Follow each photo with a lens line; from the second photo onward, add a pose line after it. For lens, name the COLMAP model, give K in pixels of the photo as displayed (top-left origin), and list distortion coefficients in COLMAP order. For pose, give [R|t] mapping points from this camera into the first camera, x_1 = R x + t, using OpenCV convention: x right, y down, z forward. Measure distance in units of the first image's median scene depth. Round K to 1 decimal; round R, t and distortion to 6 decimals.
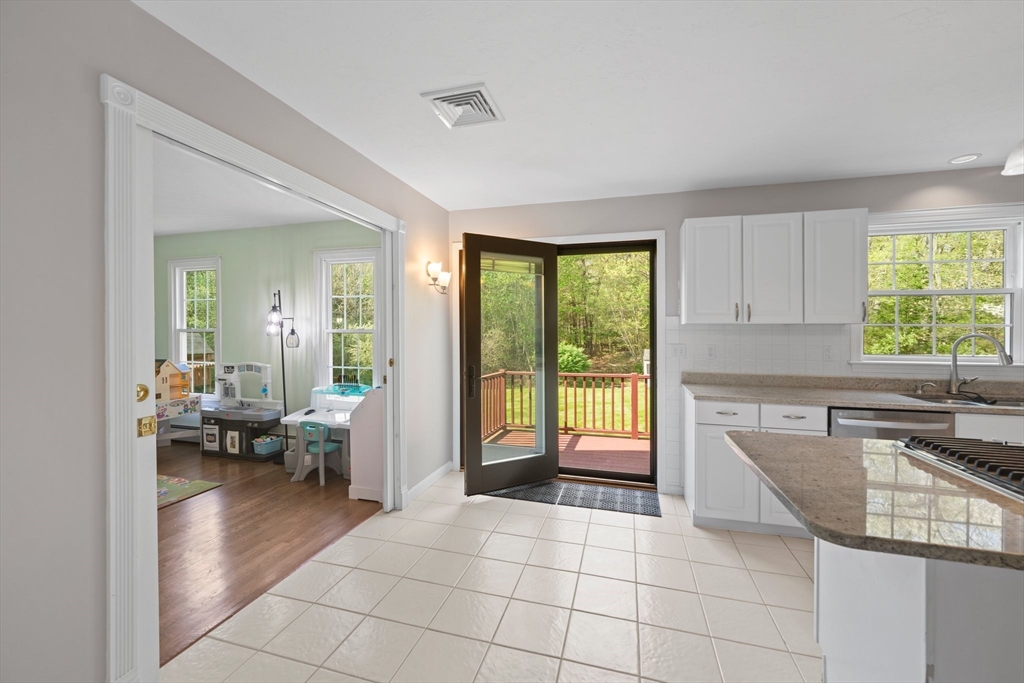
lens RADIAL K [[401.2, 0, 512.0], [0, 401.2, 341.5], [0, 0, 1]] dist [-0.002989, -0.000043]
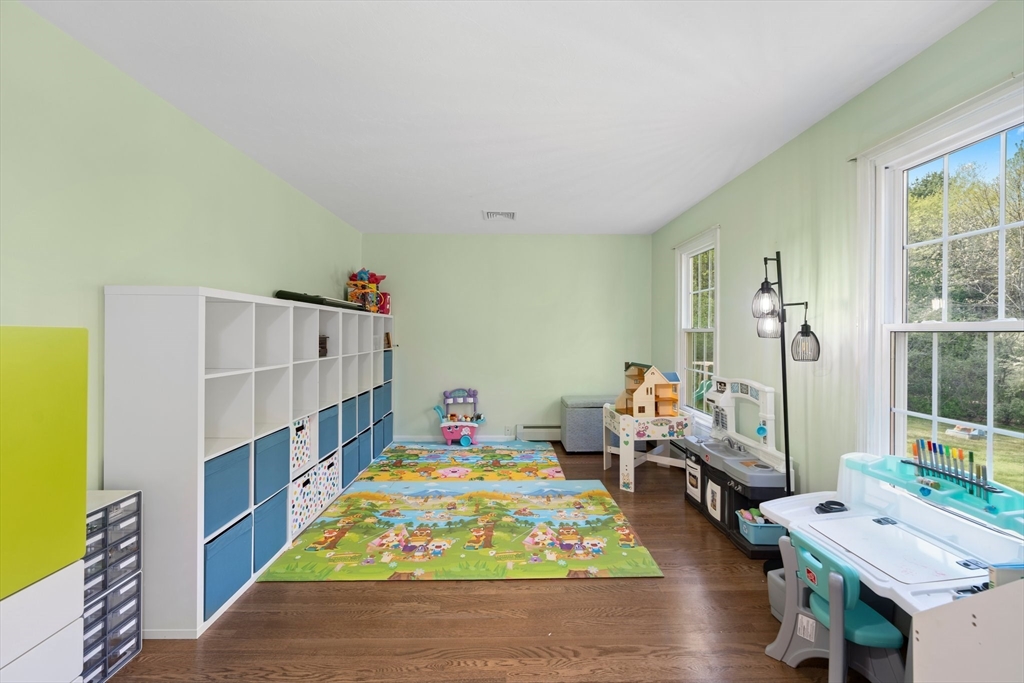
lens RADIAL K [[406.9, 0, 510.0], [0, 406.9, 335.1], [0, 0, 1]] dist [-0.000890, 0.000014]
pose [[0.290193, 0.004388, -0.956958, -0.160517], [-0.024798, 0.999688, -0.002936, -0.006928], [0.956647, 0.024582, 0.290211, 0.484488]]
